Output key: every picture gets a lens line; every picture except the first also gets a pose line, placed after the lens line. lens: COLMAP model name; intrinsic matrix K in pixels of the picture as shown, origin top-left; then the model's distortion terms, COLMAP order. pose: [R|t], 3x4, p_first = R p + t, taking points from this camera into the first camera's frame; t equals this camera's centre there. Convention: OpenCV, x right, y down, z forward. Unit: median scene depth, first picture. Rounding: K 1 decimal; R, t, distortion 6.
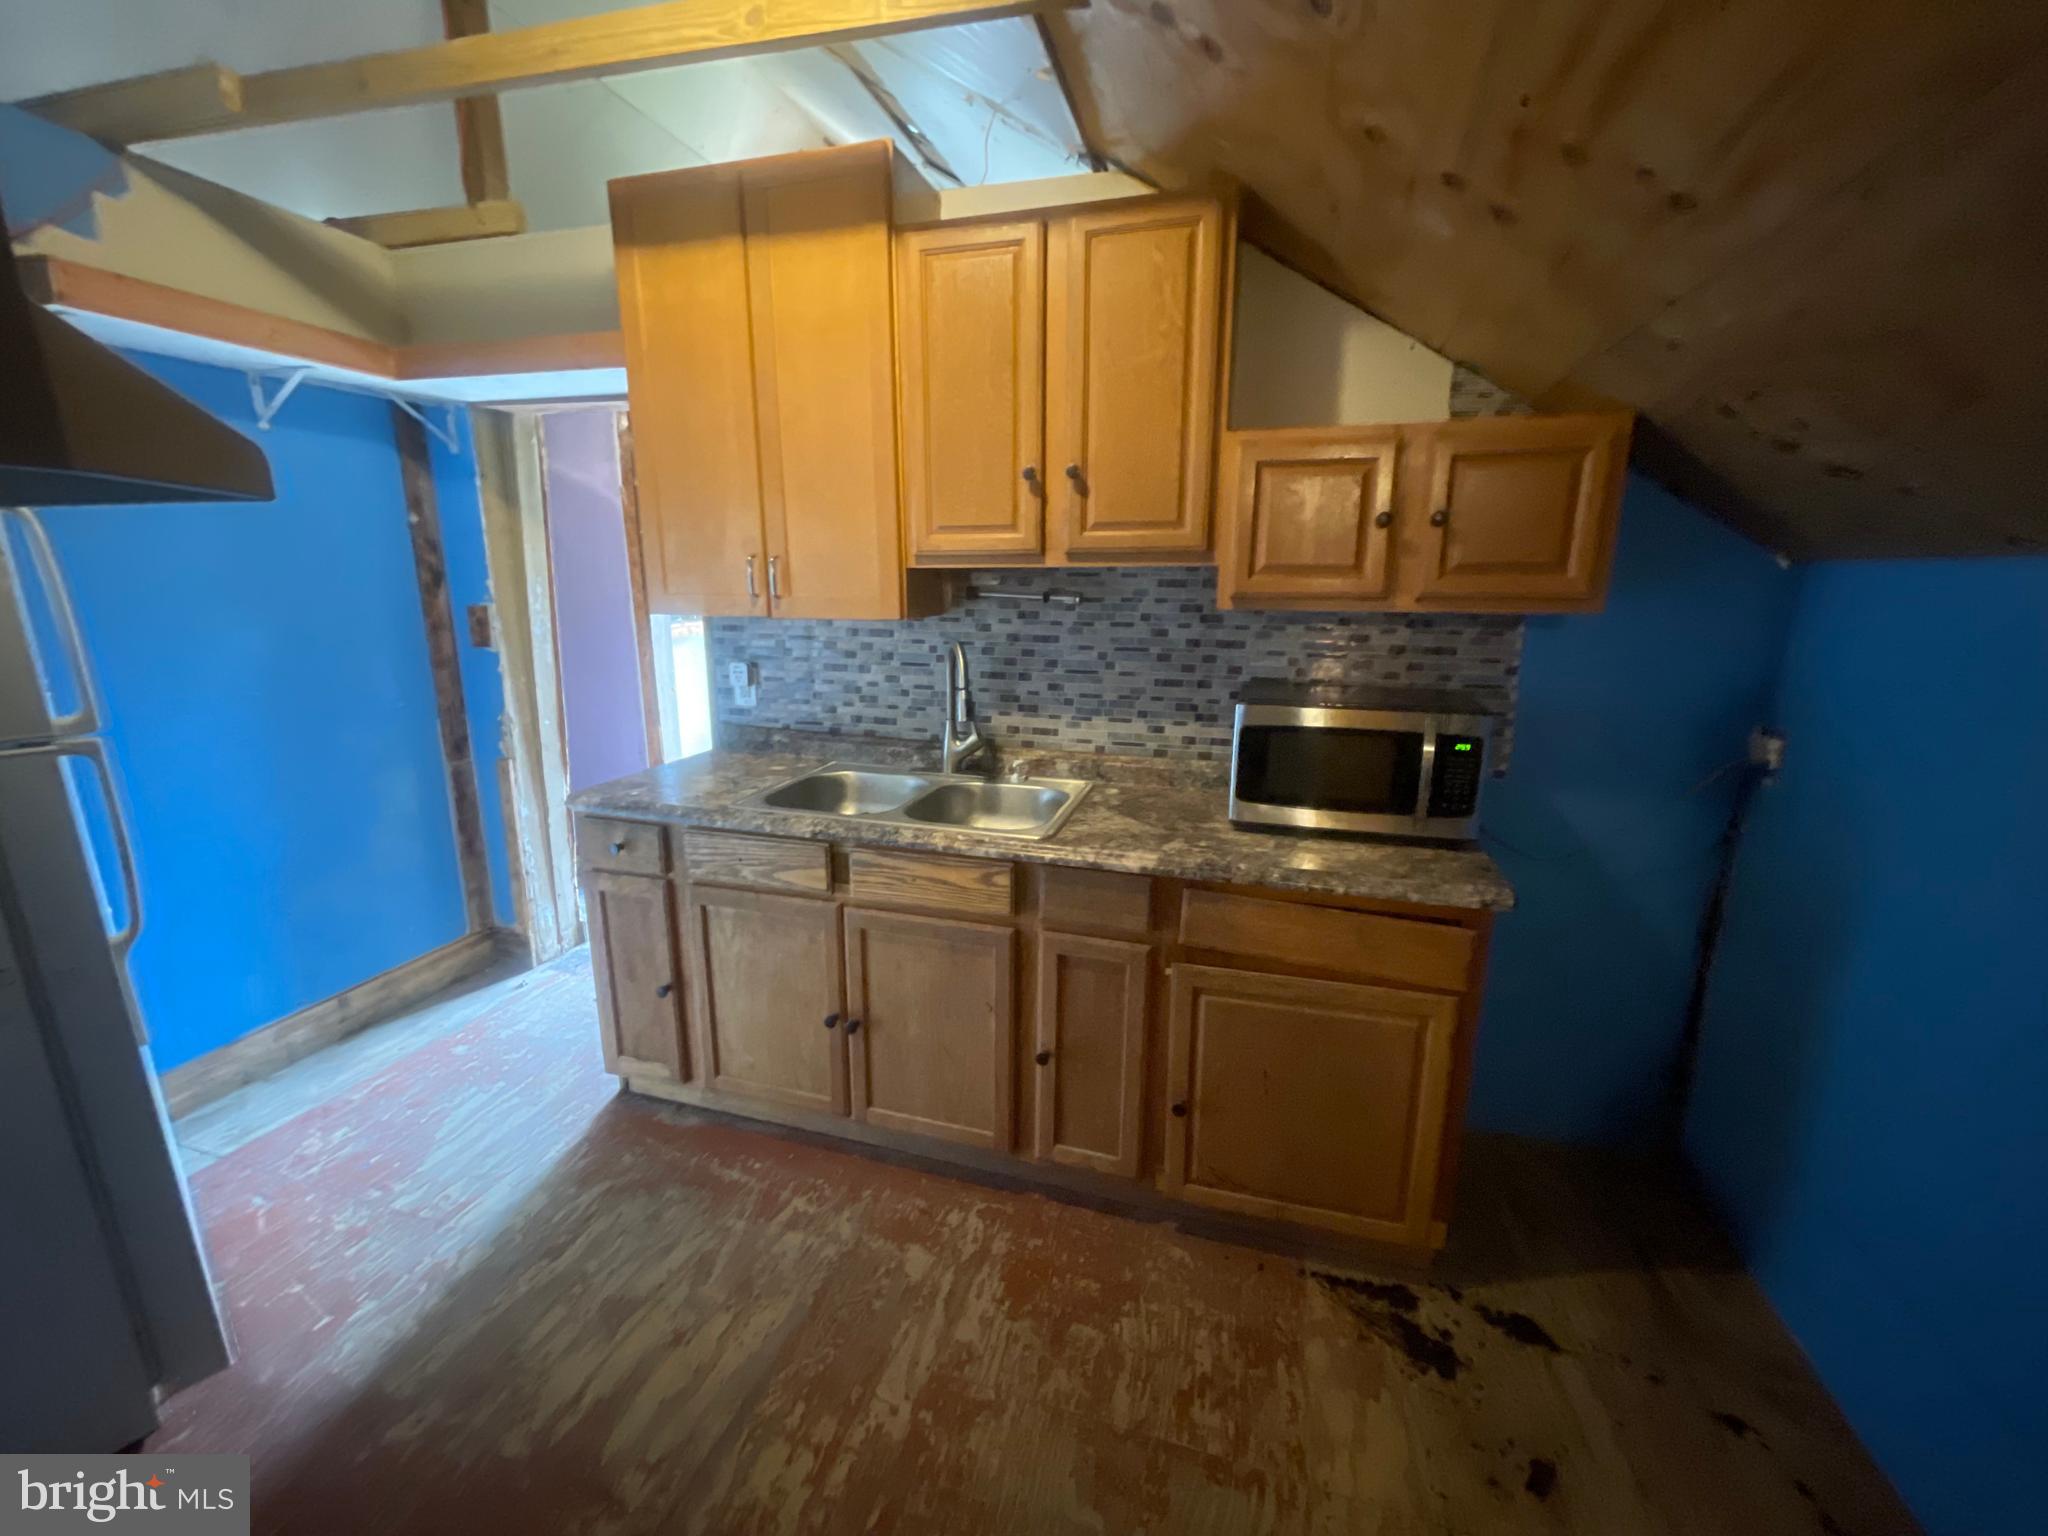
lens RADIAL K [[828.0, 0, 1022.6], [0, 828.0, 772.1], [0, 0, 1]] dist [0.000648, -0.000650]
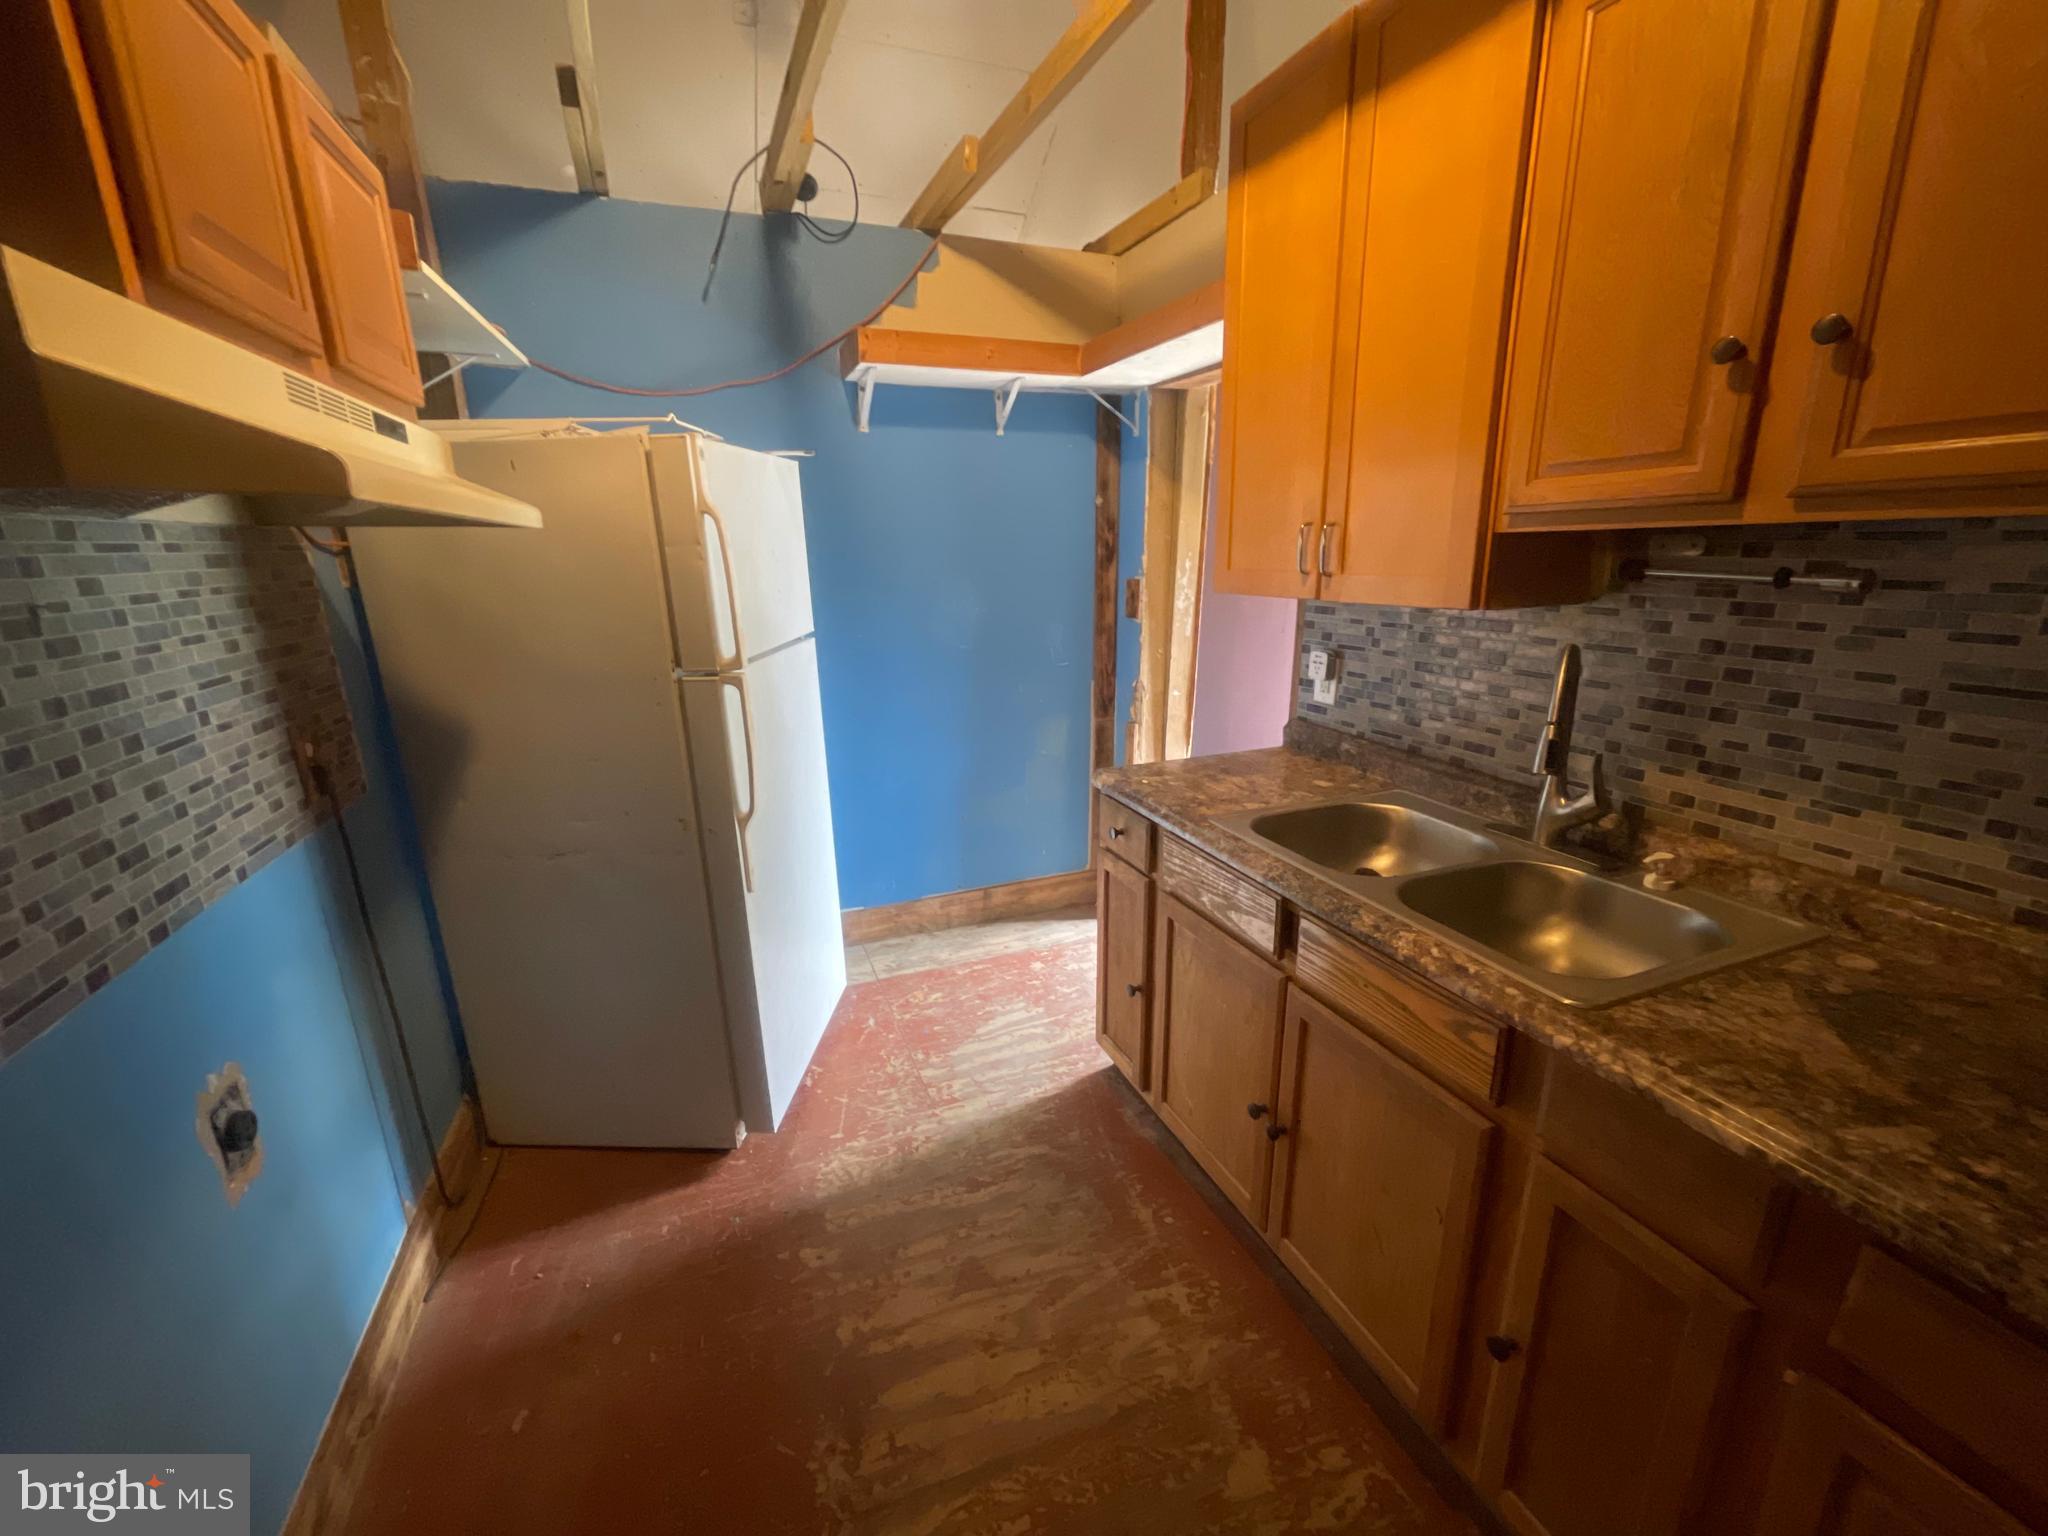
lens RADIAL K [[828.0, 0, 1022.6], [0, 828.0, 772.1], [0, 0, 1]] dist [0.000648, -0.000650]
pose [[0.613640, 0.190859, -0.766171, 0.161334], [-0.163634, 0.980020, 0.113073, -0.065131], [0.772444, 0.055985, 0.632610, 0.270240]]
